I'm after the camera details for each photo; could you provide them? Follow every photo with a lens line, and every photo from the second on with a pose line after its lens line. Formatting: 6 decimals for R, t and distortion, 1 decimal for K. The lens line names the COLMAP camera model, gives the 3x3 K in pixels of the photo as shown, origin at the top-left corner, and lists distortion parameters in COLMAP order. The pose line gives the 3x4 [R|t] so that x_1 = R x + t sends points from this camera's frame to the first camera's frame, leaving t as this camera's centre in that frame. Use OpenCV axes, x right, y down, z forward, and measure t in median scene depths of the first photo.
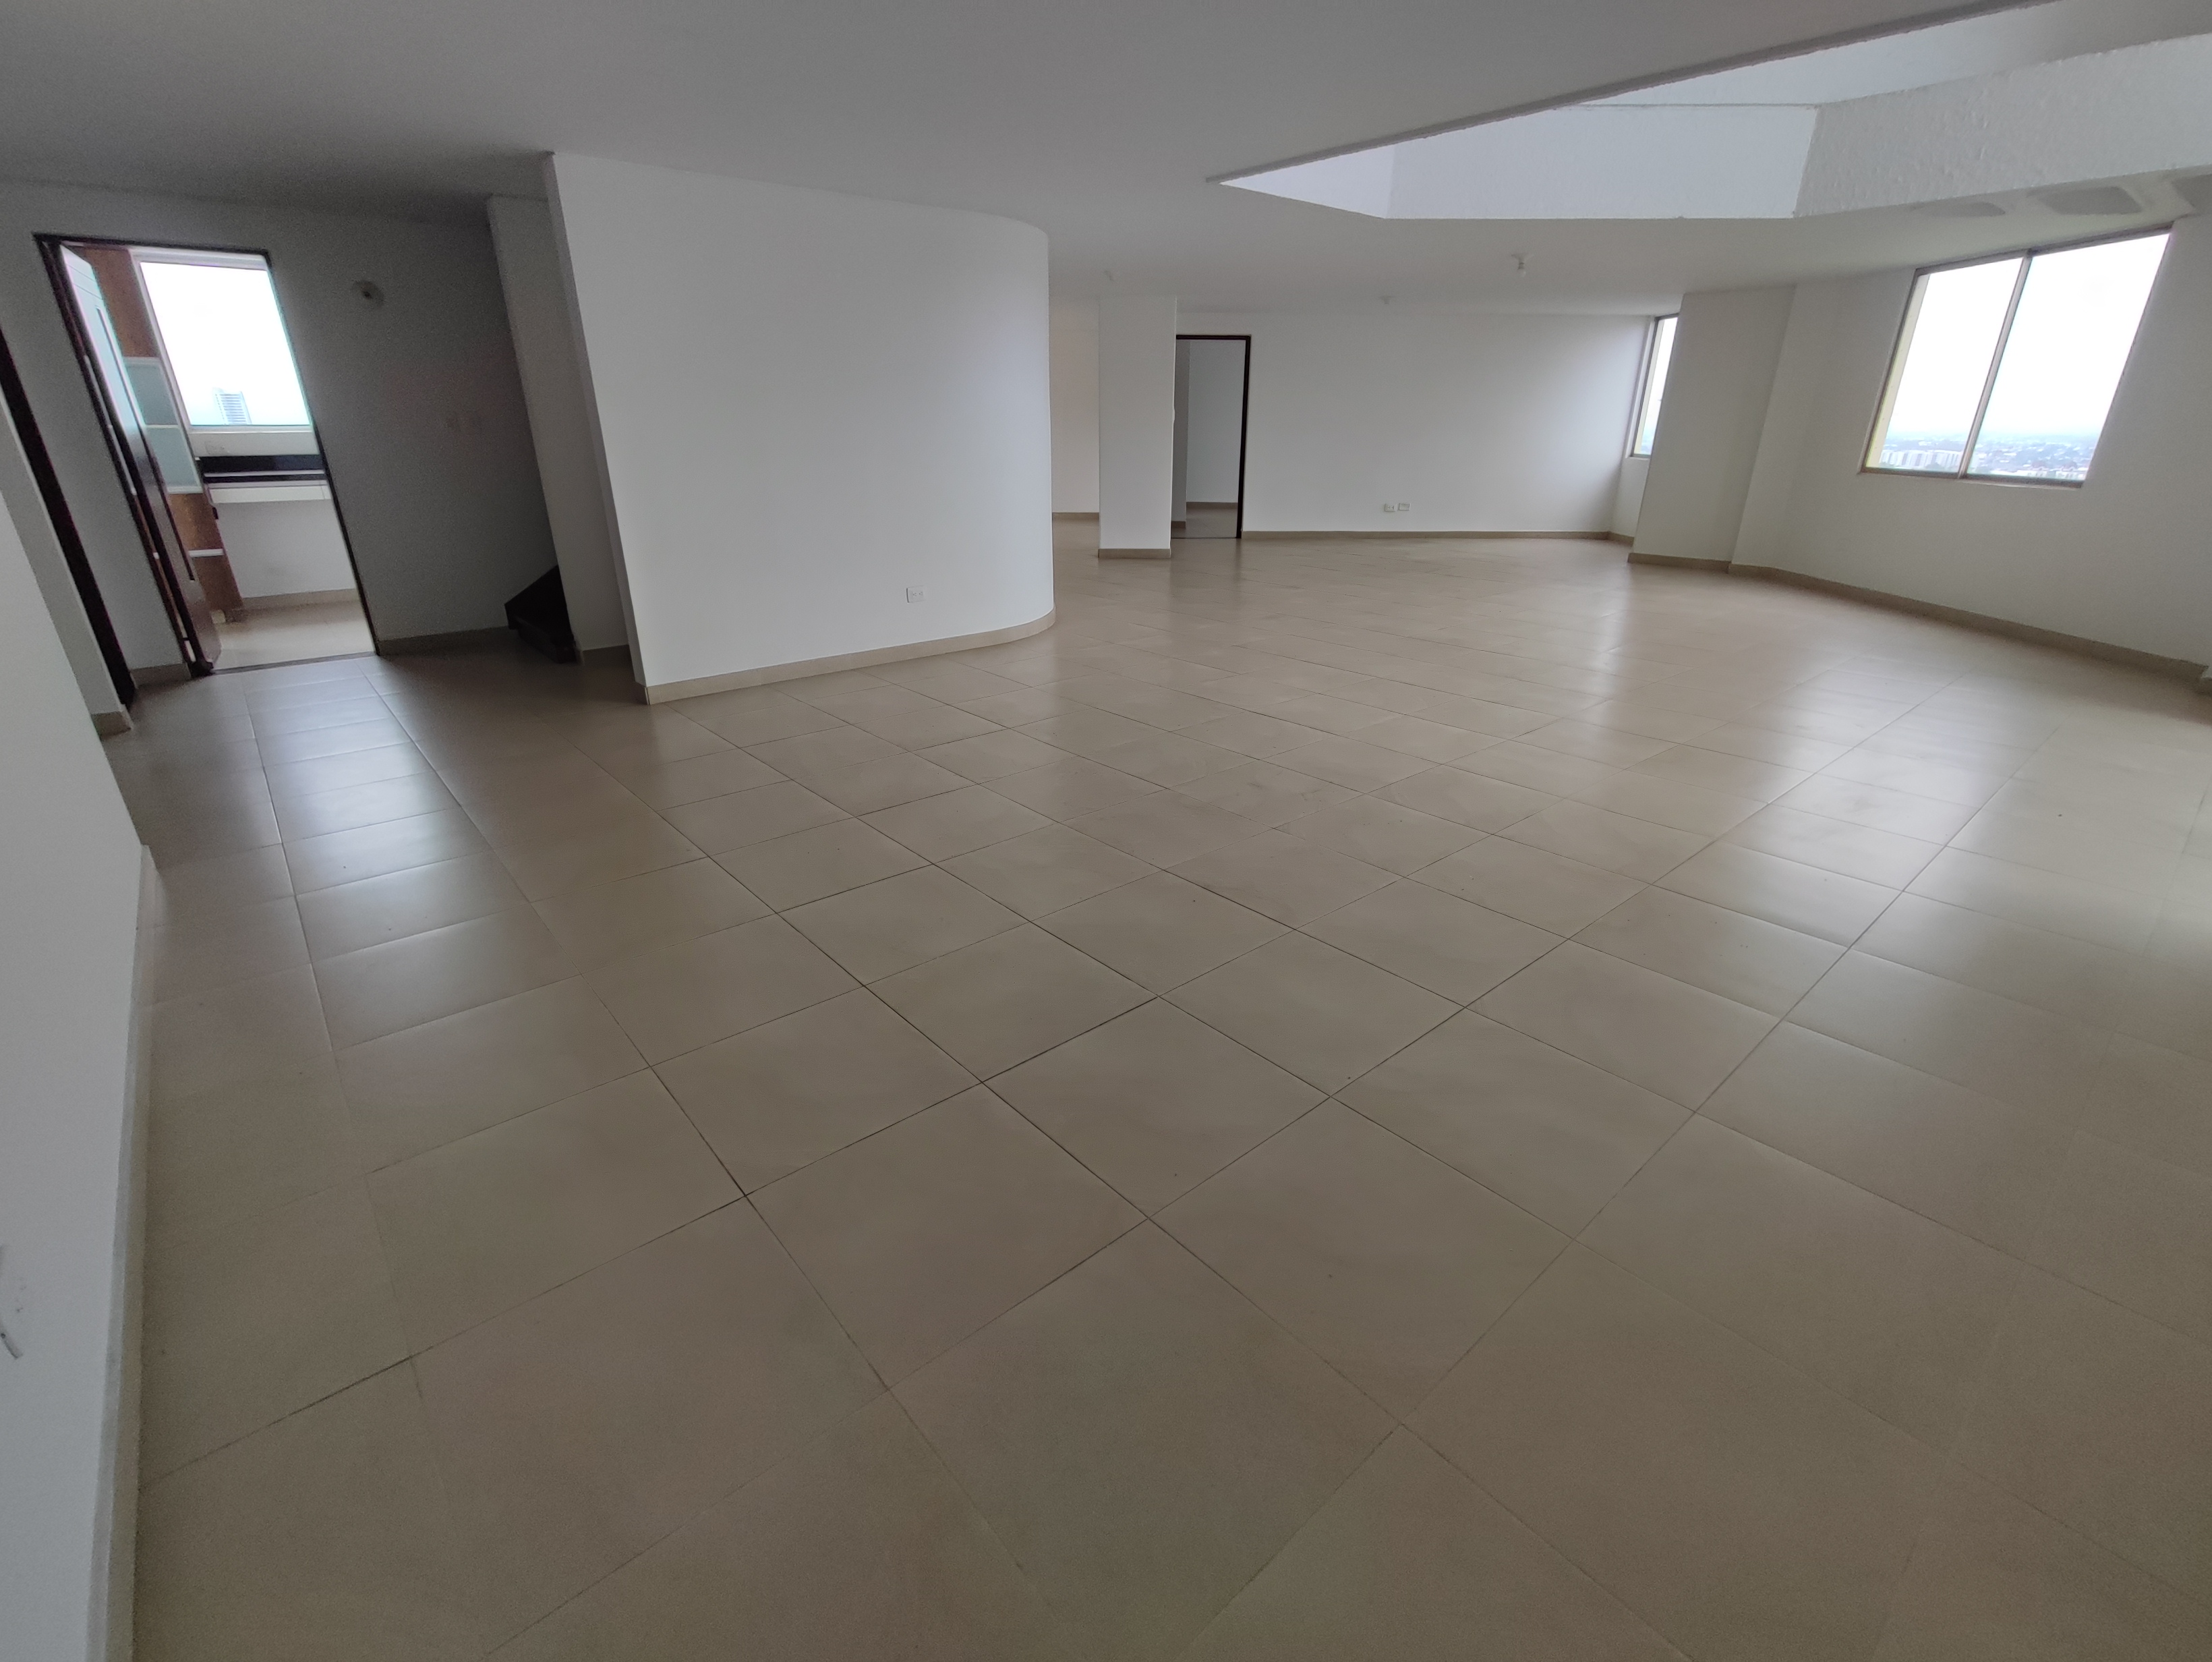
lens RADIAL K [[998.8, 0, 1098.3], [0, 998.8, 825.2], [0, 0, 1]] dist [0.003717, -0.001394]
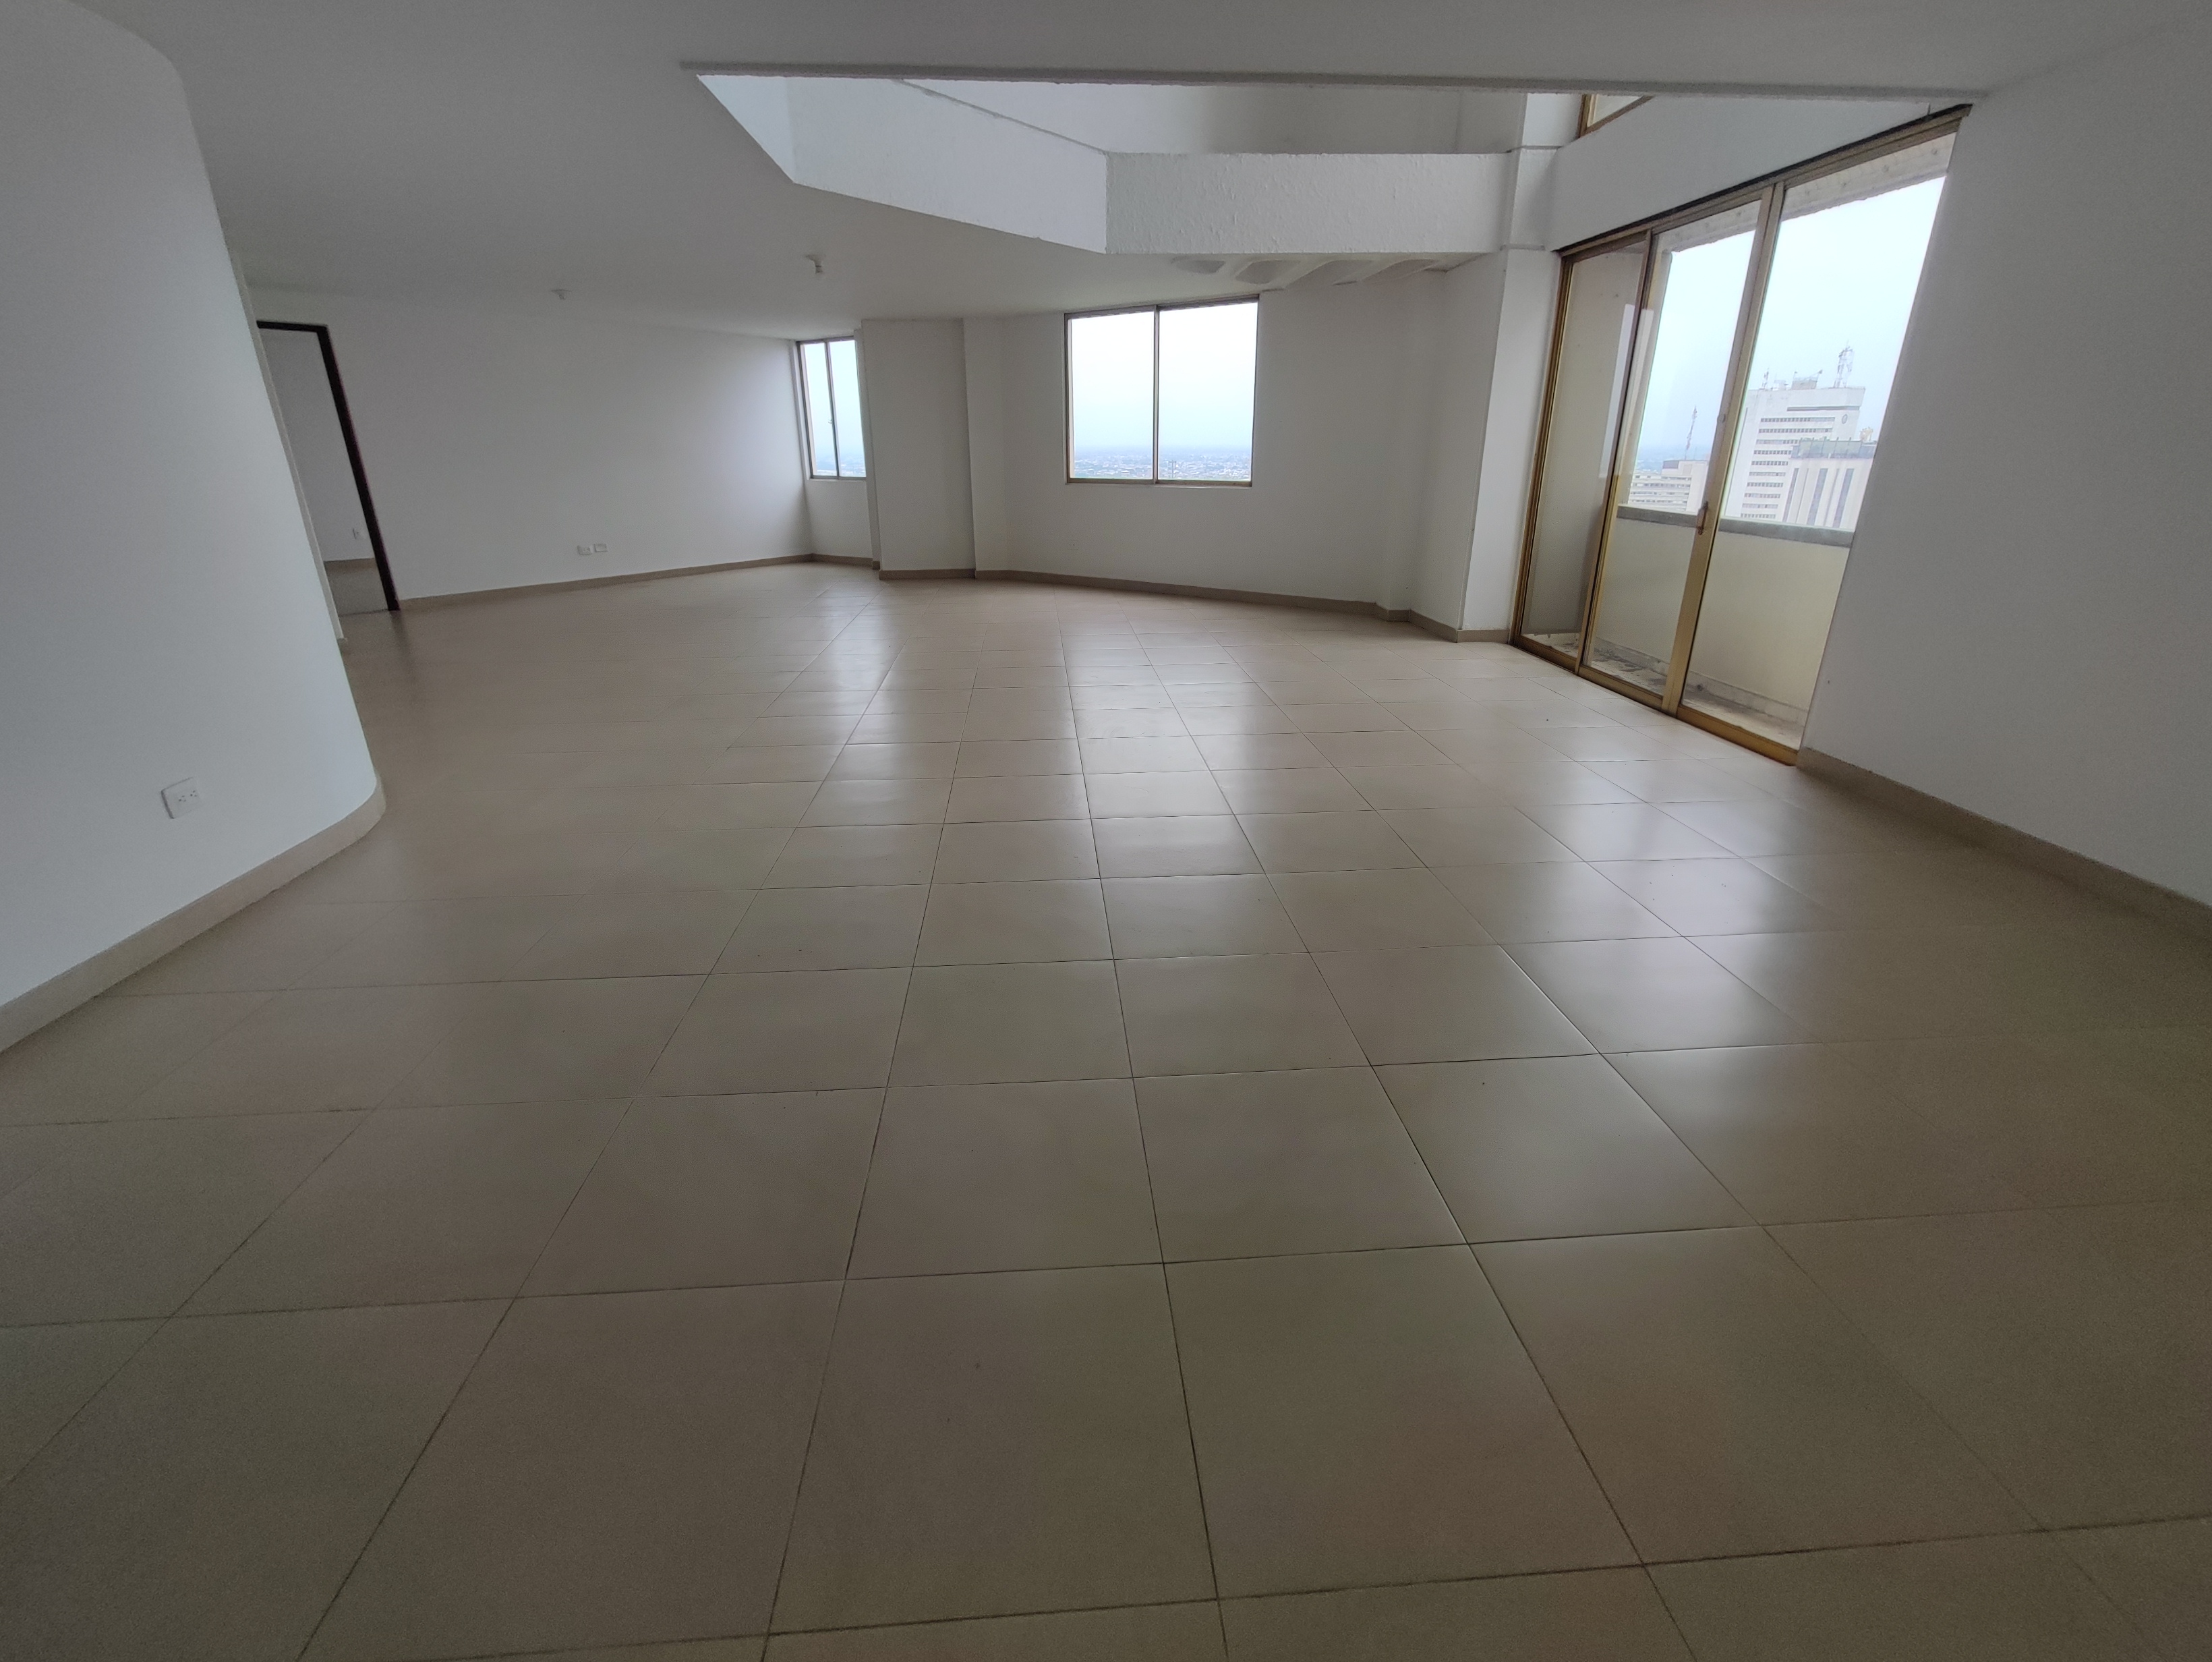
lens RADIAL K [[998.8, 0, 1097.6], [0, 998.8, 816.3], [0, 0, 1]] dist [0.003717, -0.001394]
pose [[0.594317, -0.287060, 0.751255, -0.227472], [0.311366, 0.943408, 0.114163, -0.112973], [-0.741511, 0.166066, 0.650064, 0.292922]]
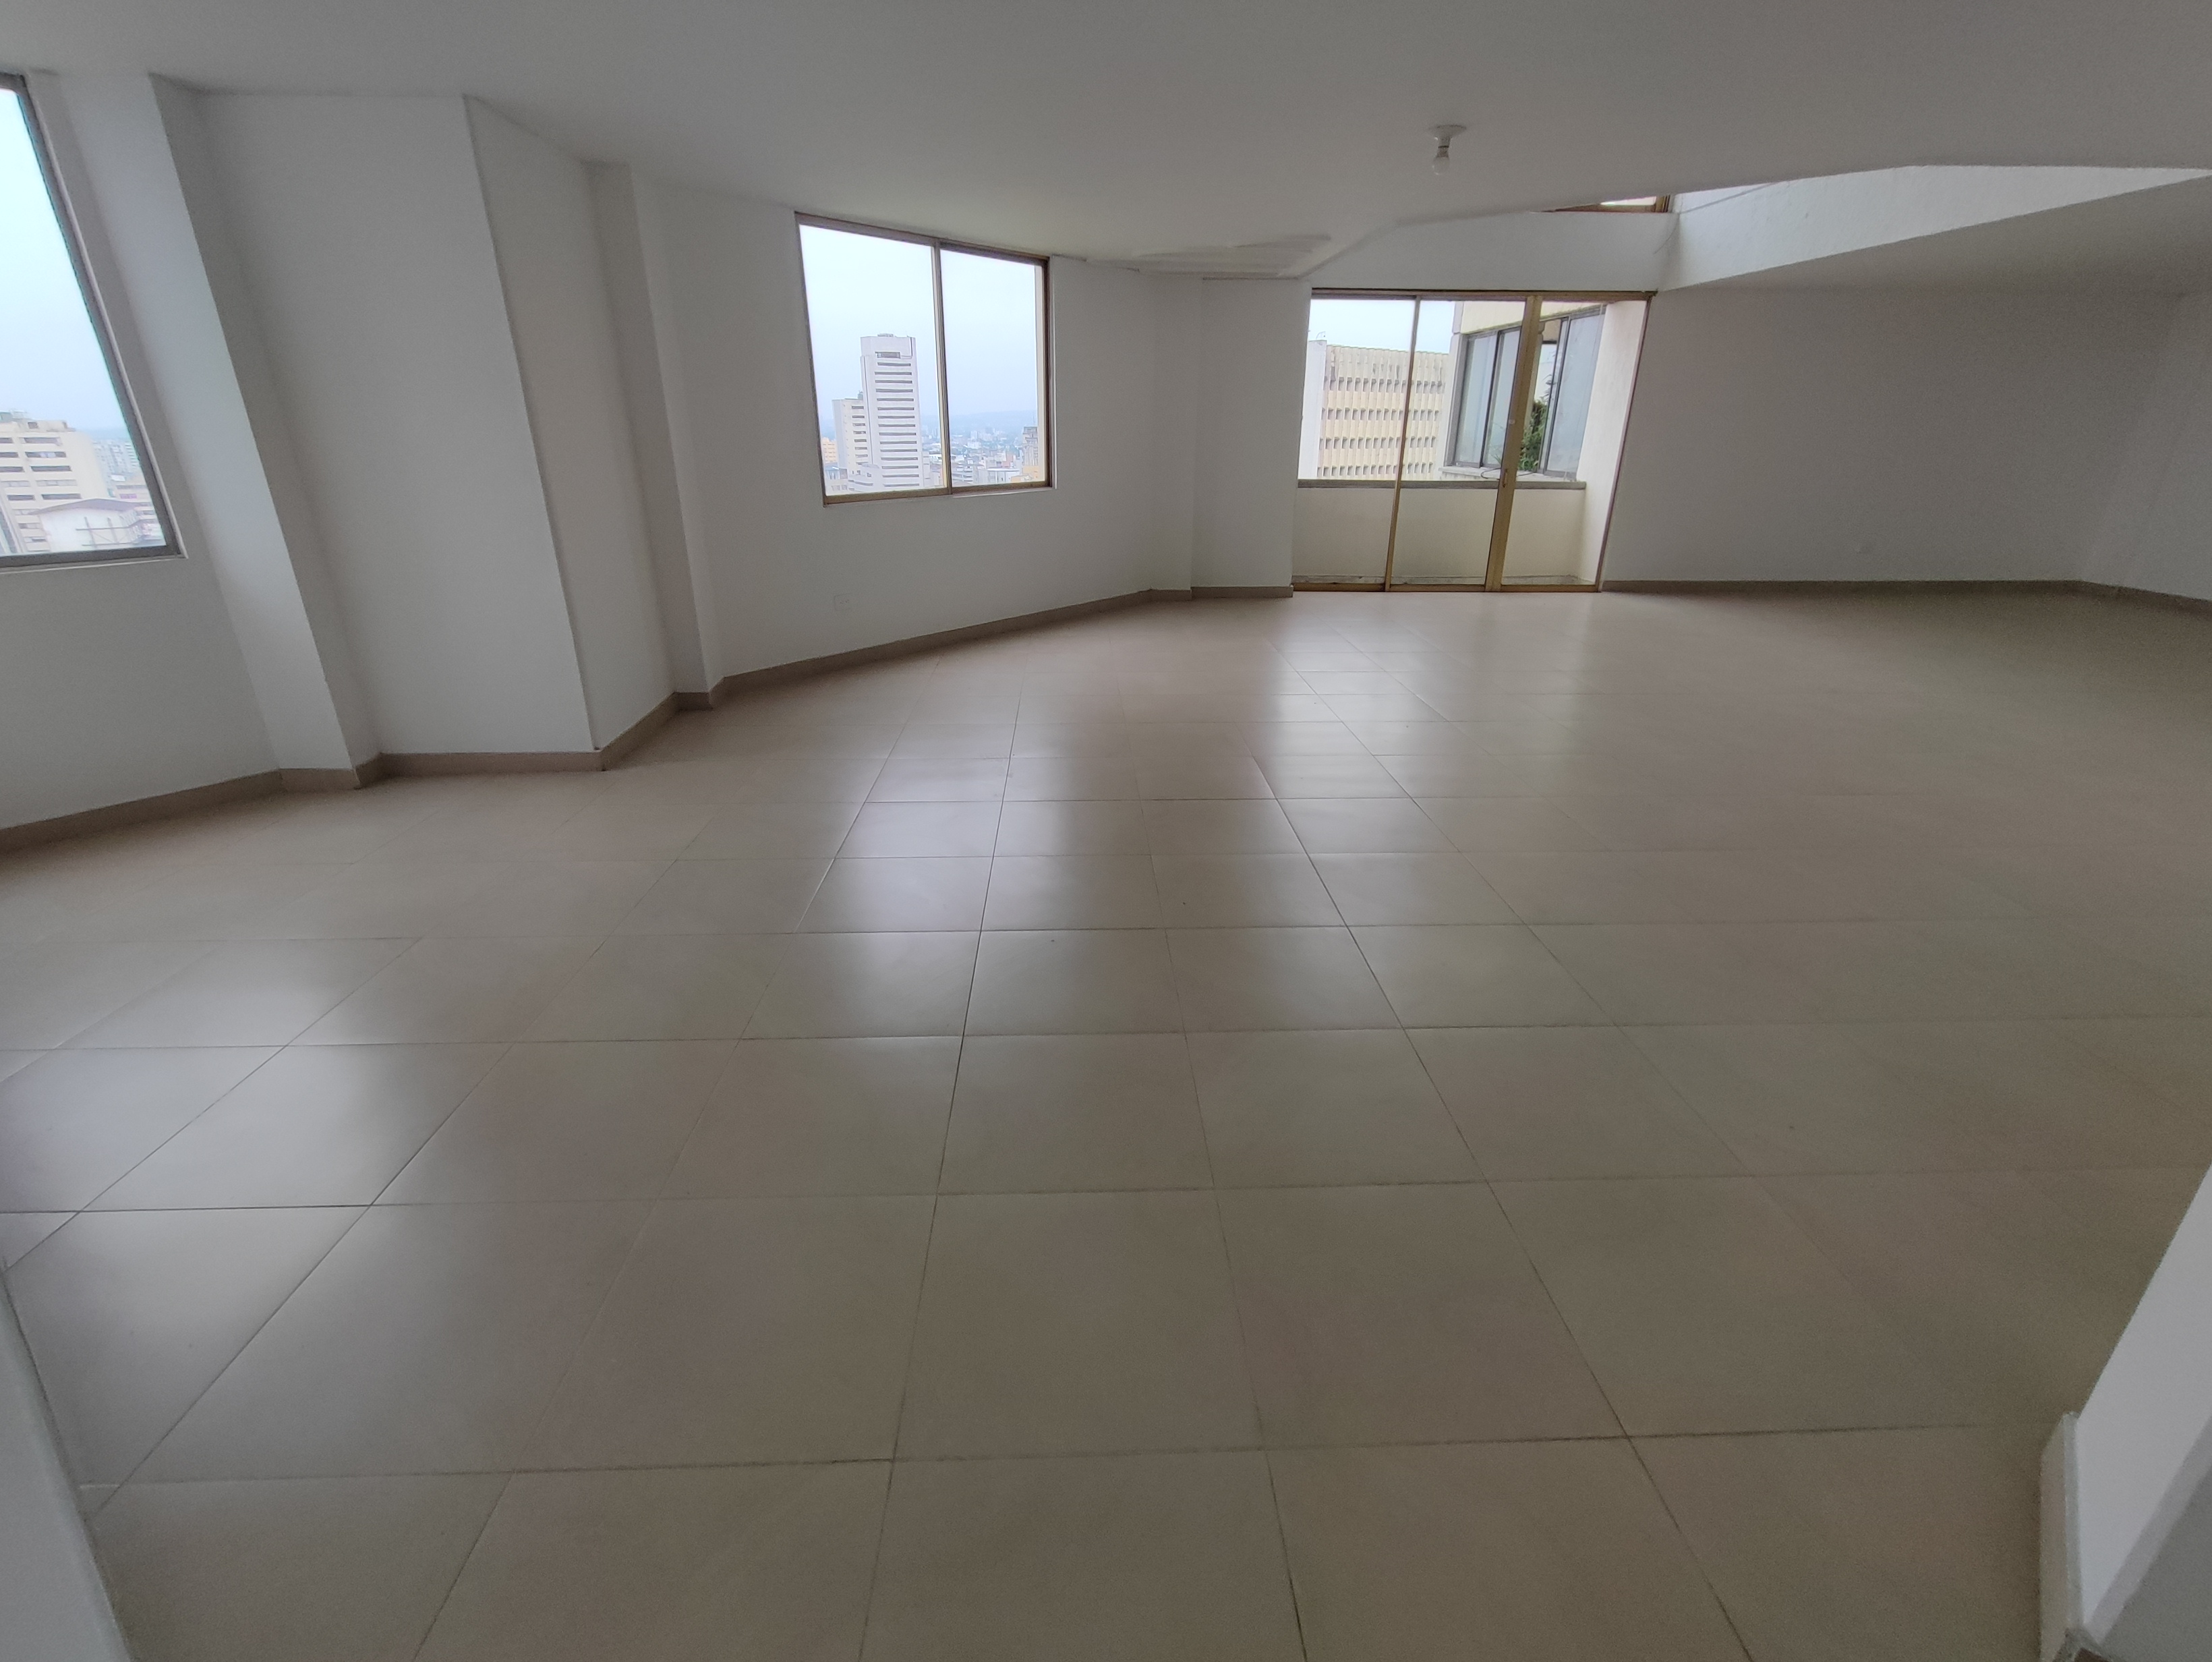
lens RADIAL K [[999.1, 0, 1100.4], [0, 999.1, 826.0], [0, 0, 1]] dist [-0.008248, 0.002039]
pose [[-0.779763, -0.241767, 0.577510, 0.155127], [0.234402, 0.742602, 0.627374, -0.620252], [-0.580539, 0.624573, -0.522383, 1.491685]]
